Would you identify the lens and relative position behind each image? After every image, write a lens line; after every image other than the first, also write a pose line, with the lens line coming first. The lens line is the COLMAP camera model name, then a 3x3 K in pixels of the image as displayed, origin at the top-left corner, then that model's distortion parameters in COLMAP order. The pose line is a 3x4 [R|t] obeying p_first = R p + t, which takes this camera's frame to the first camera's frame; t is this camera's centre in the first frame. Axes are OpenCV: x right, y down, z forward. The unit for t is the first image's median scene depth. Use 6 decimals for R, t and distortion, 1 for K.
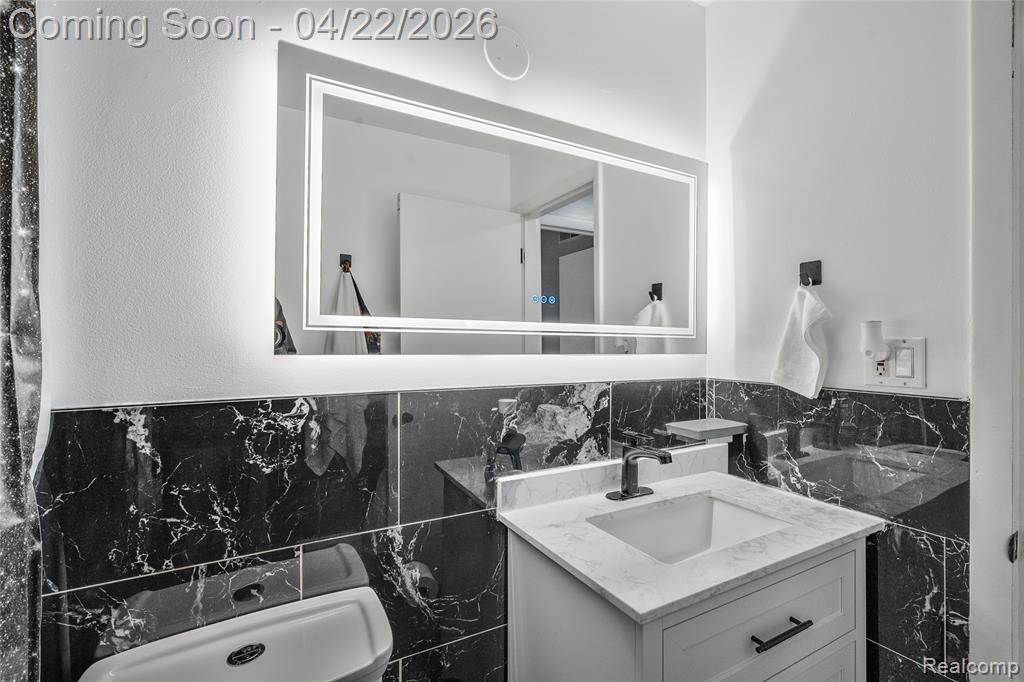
lens RADIAL K [[455.5, 0, 506.5], [0, 455.5, 342.8], [0, 0, 1]] dist [-0.012623, 0.001264]
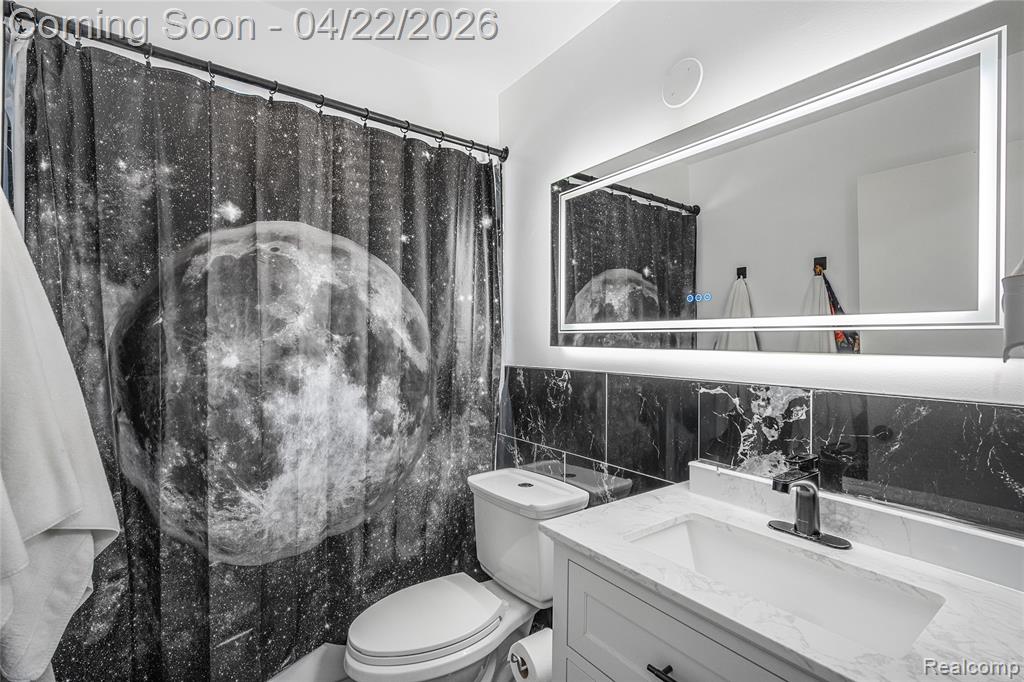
lens RADIAL K [[455.5, 0, 504.8], [0, 455.5, 342.7], [0, 0, 1]] dist [-0.012623, 0.001264]
pose [[0.122365, -0.003203, -0.992480, 1.204125], [-0.007678, 0.999962, -0.004174, 0.018698], [0.992456, 0.008131, 0.122335, 0.490439]]
